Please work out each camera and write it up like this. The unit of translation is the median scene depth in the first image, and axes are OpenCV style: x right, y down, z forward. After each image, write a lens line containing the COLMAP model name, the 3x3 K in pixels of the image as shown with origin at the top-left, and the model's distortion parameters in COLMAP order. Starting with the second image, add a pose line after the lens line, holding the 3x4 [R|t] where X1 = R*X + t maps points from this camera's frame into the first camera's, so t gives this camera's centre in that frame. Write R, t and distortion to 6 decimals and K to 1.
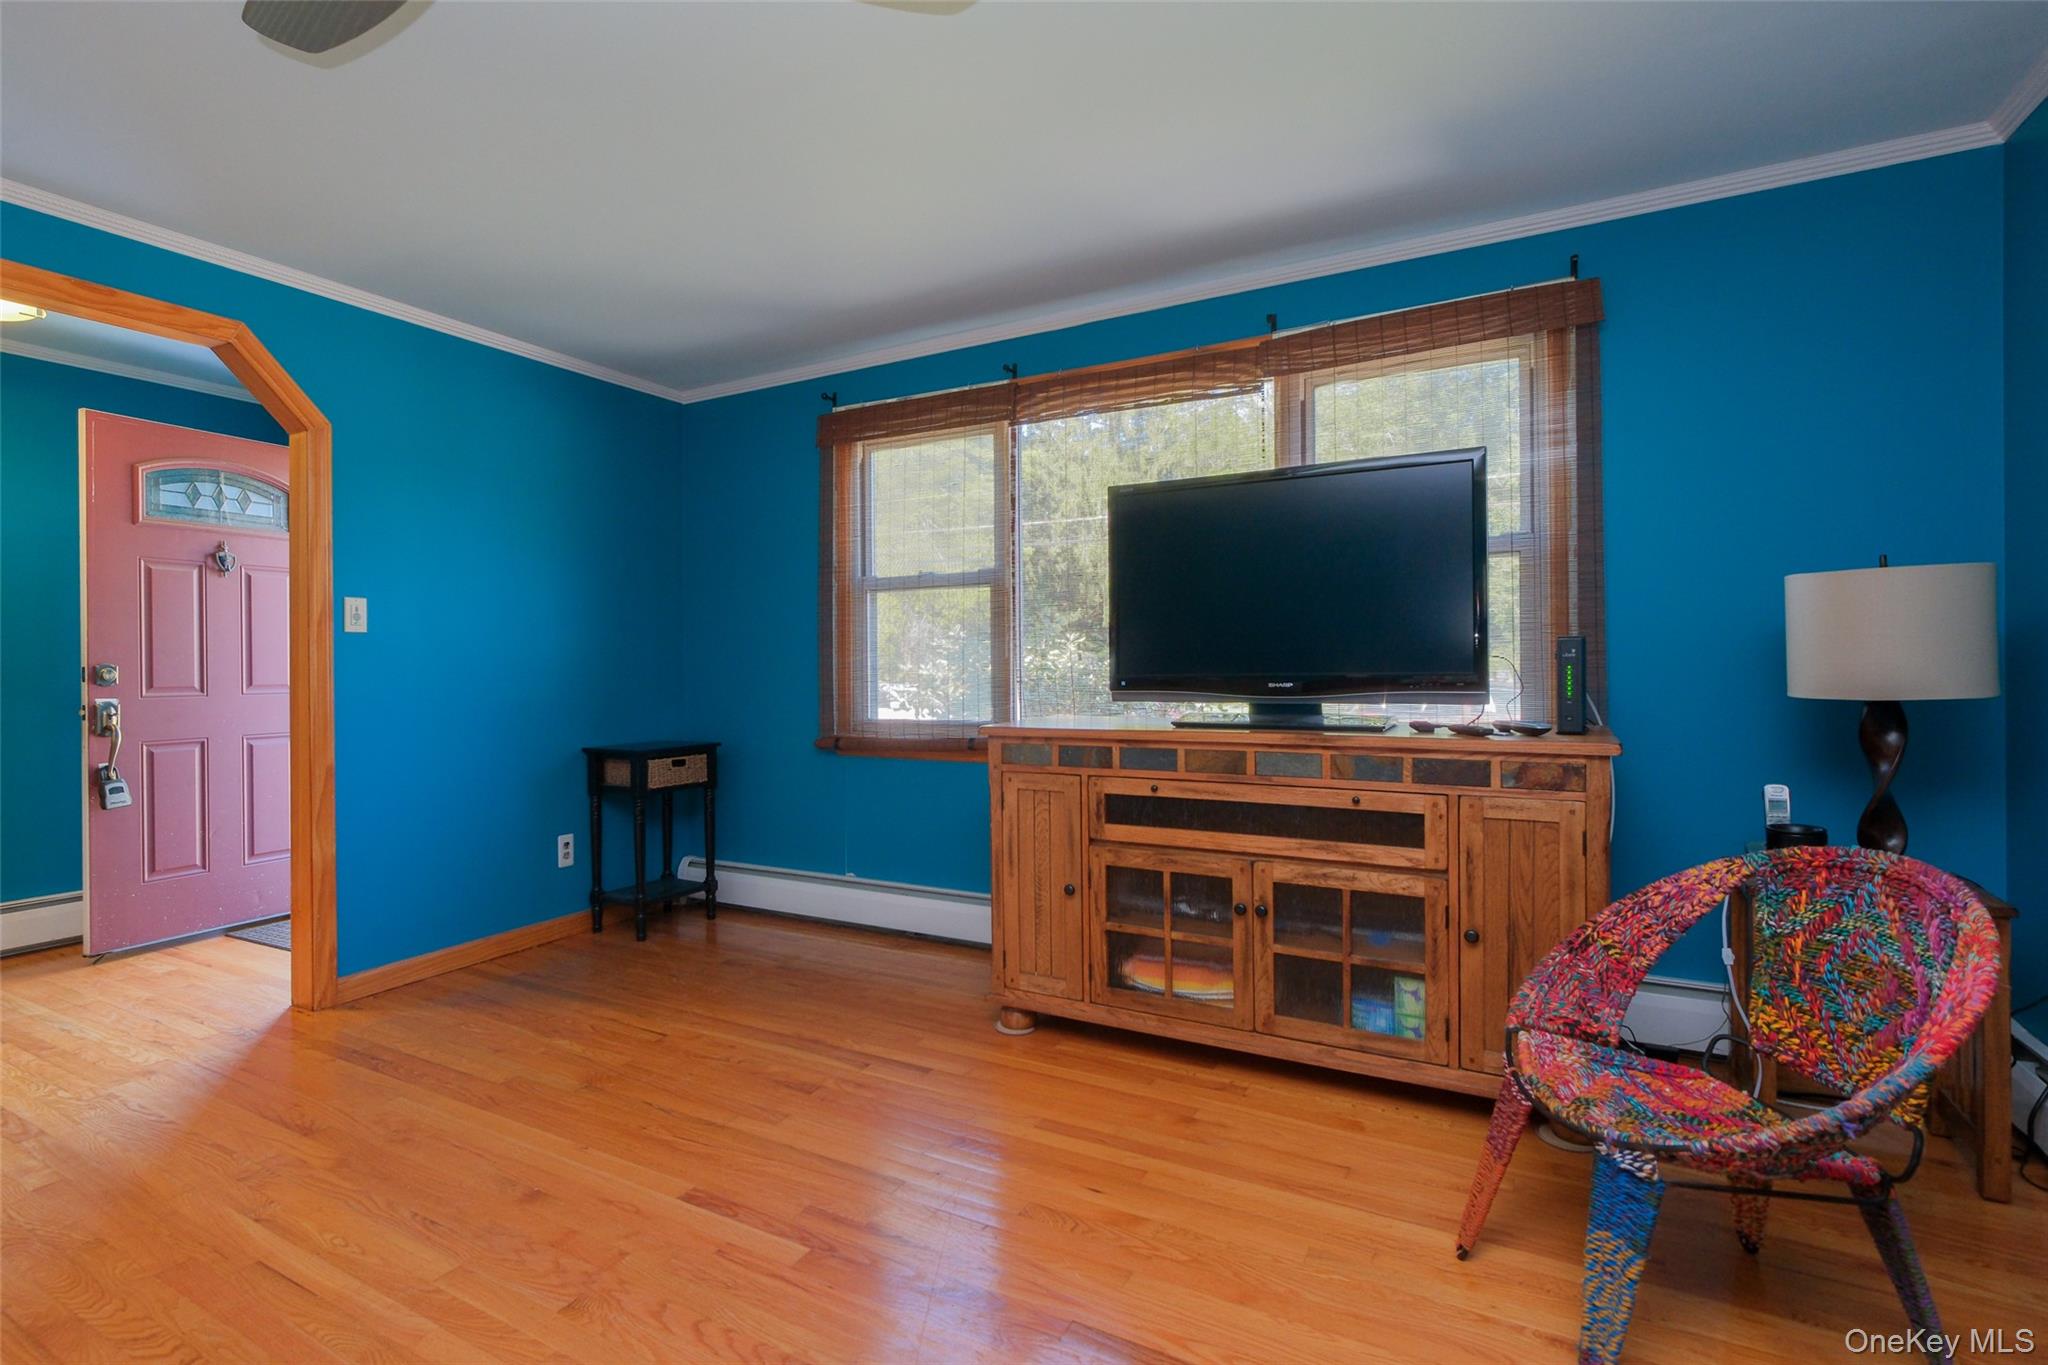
lens RADIAL K [[1041.1, 0, 1020.3], [0, 1041.1, 678.8], [0, 0, 1]] dist [0.002459, 0.000459]
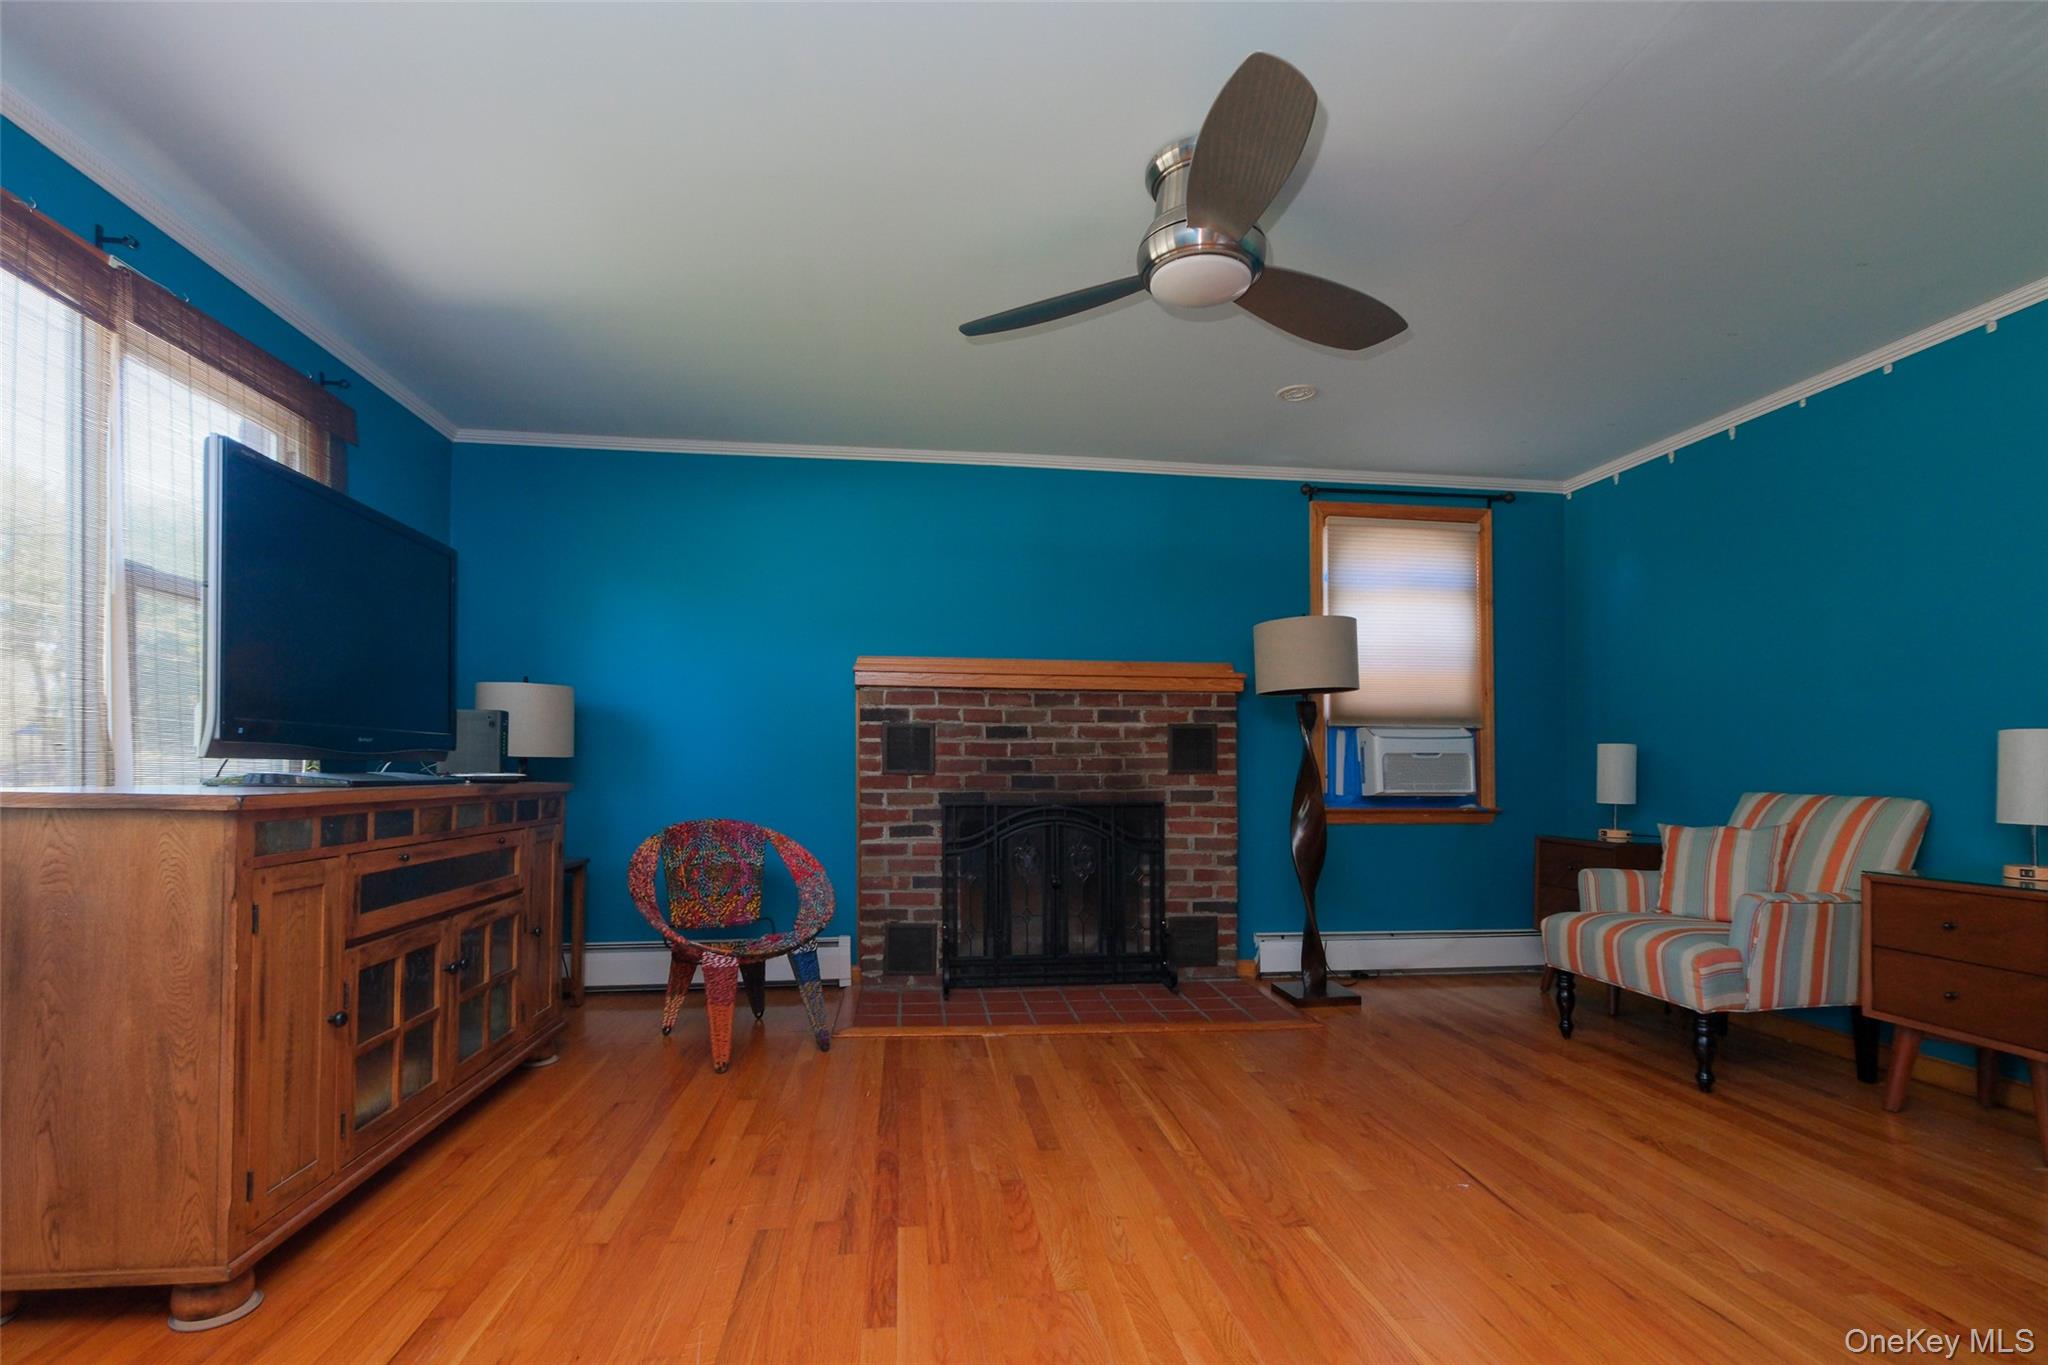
lens RADIAL K [[905.5, 0, 993.2], [0, 905.5, 765.7], [0, 0, 1]] dist [-0.000652, 0.000160]
pose [[-0.596432, 0.014334, 0.802536, -0.722375], [0.012627, 0.999884, -0.008475, 0.042026], [-0.802564, 0.005078, -0.596544, 1.024388]]
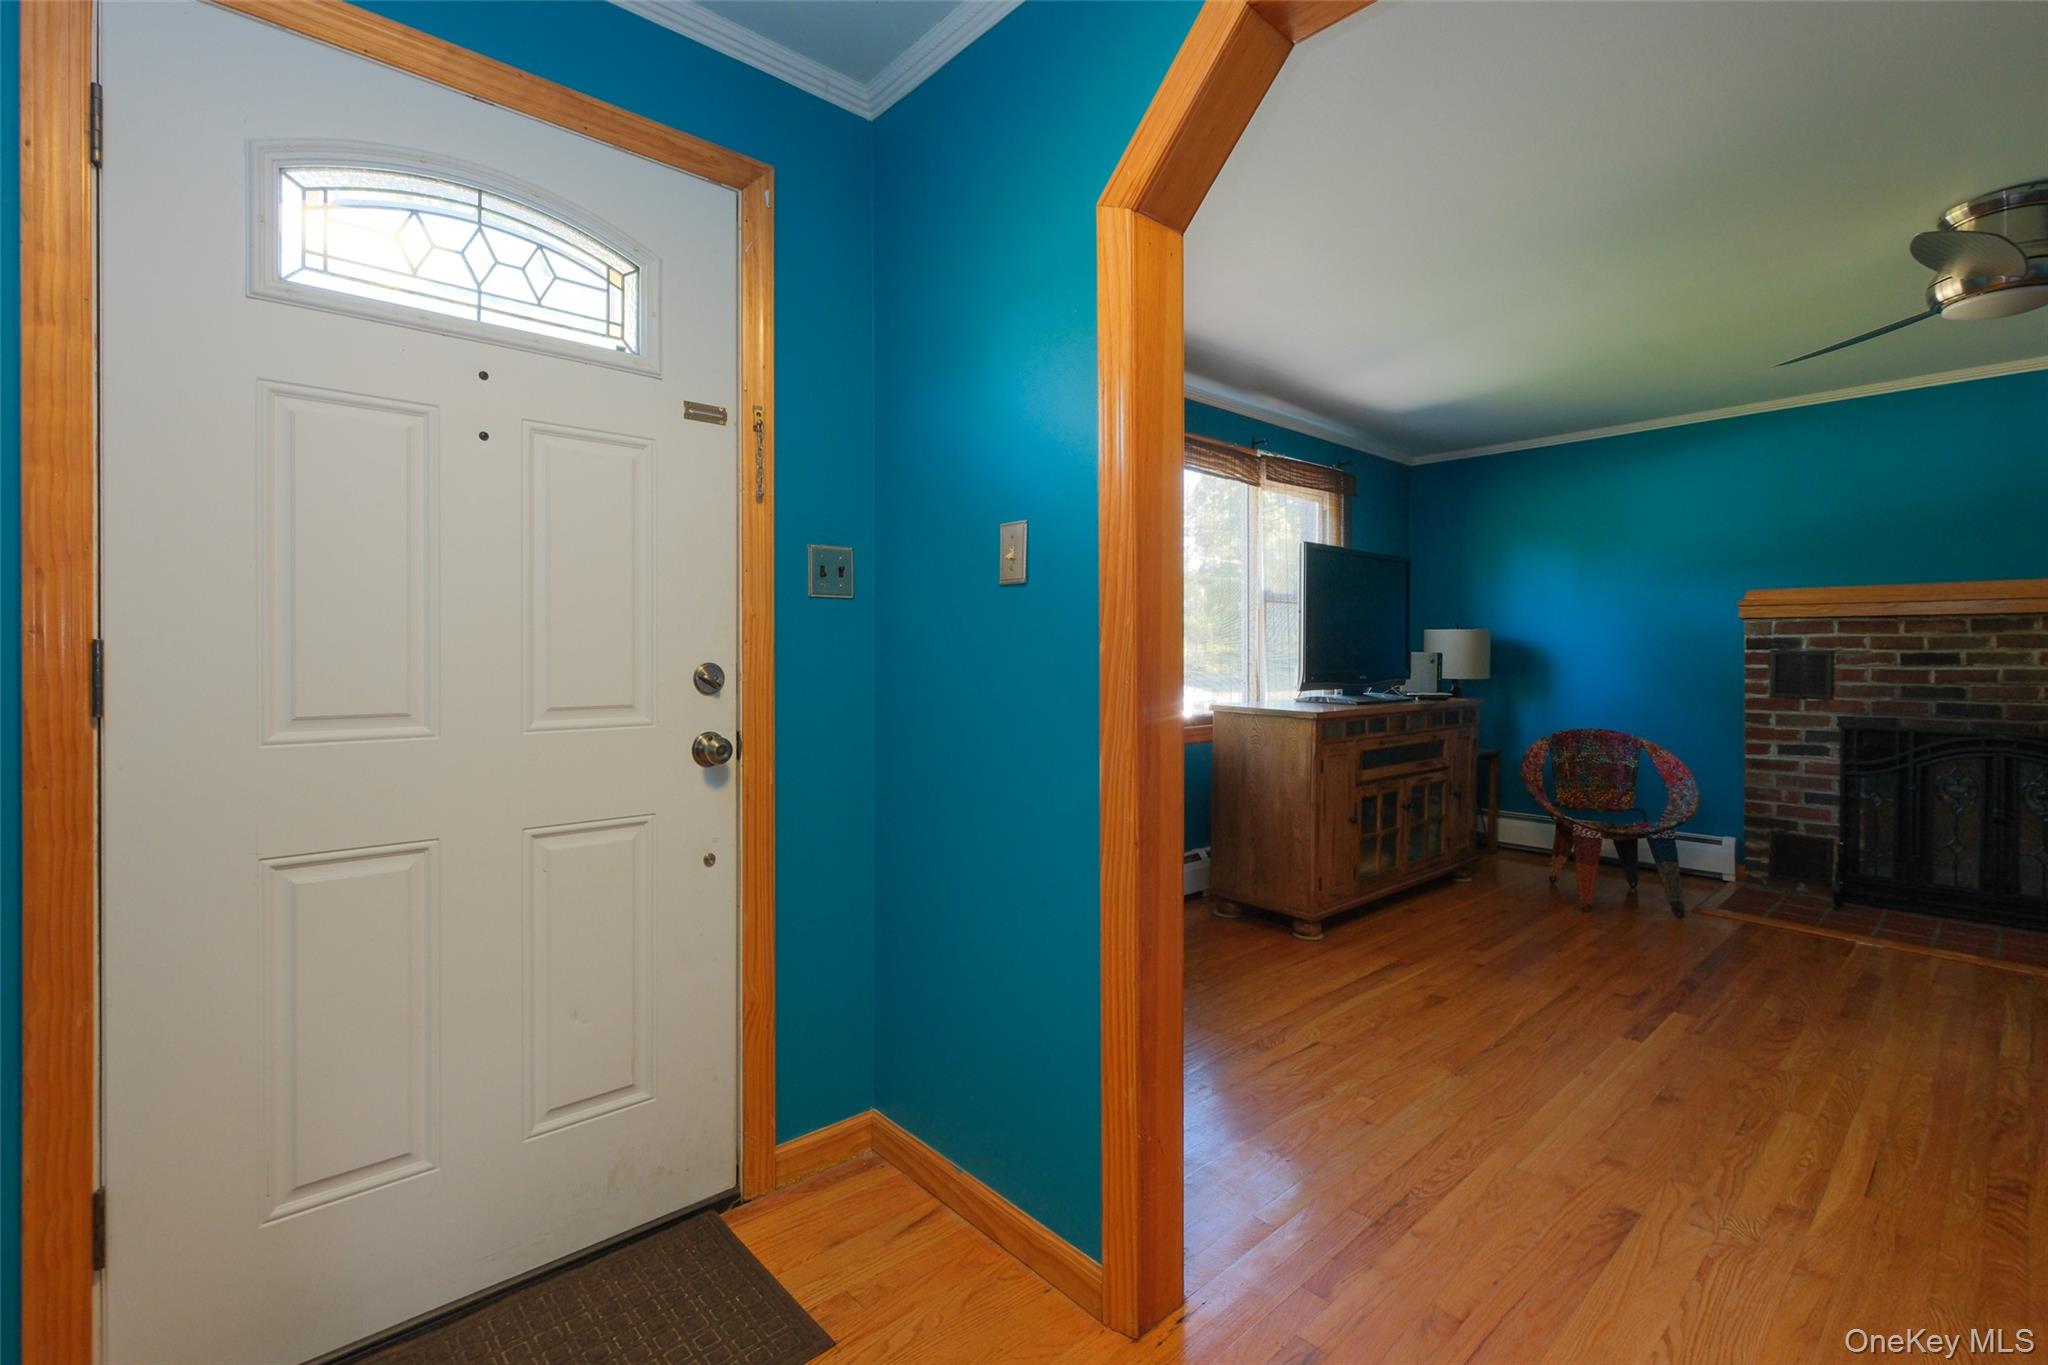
lens RADIAL K [[905.5, 0, 1023.9], [0, 905.5, 672.5], [0, 0, 1]] dist [-0.000652, 0.000160]
pose [[0.307438, -0.008921, 0.951526, -1.321086], [0.007017, 0.999950, 0.007108, -0.016506], [-0.951542, 0.004491, 0.307485, 1.064425]]
